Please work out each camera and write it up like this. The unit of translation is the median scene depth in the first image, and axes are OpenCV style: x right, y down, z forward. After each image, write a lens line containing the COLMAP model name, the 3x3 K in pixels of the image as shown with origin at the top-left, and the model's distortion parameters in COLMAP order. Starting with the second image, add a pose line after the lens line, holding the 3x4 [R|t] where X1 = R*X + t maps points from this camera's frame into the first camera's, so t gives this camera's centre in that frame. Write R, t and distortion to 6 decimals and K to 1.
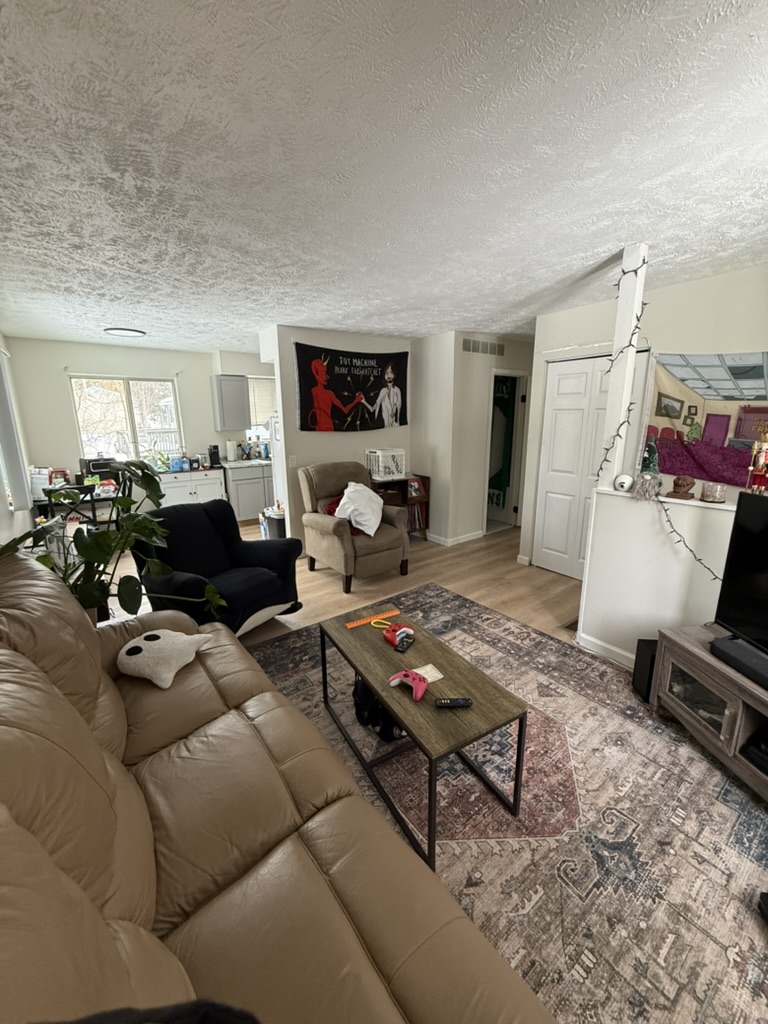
lens RADIAL K [[409.7, 0, 383.9], [0, 409.7, 509.1], [0, 0, 1]] dist [0.000020, 0.000050]
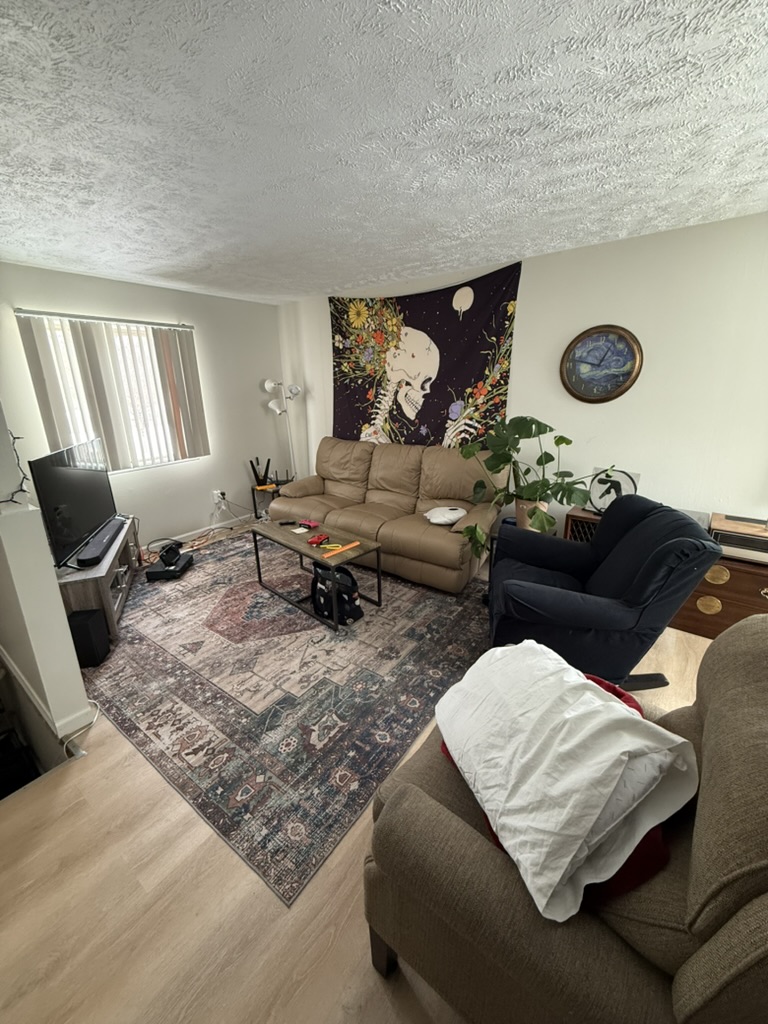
lens RADIAL K [[409.7, 0, 383.9], [0, 409.7, 509.1], [0, 0, 1]] dist [0.000020, 0.000050]
pose [[-0.958680, 0.110595, -0.262109, 0.130471], [-0.034946, 0.868583, 0.494310, -0.369630], [0.282332, 0.483045, -0.828828, 1.579824]]
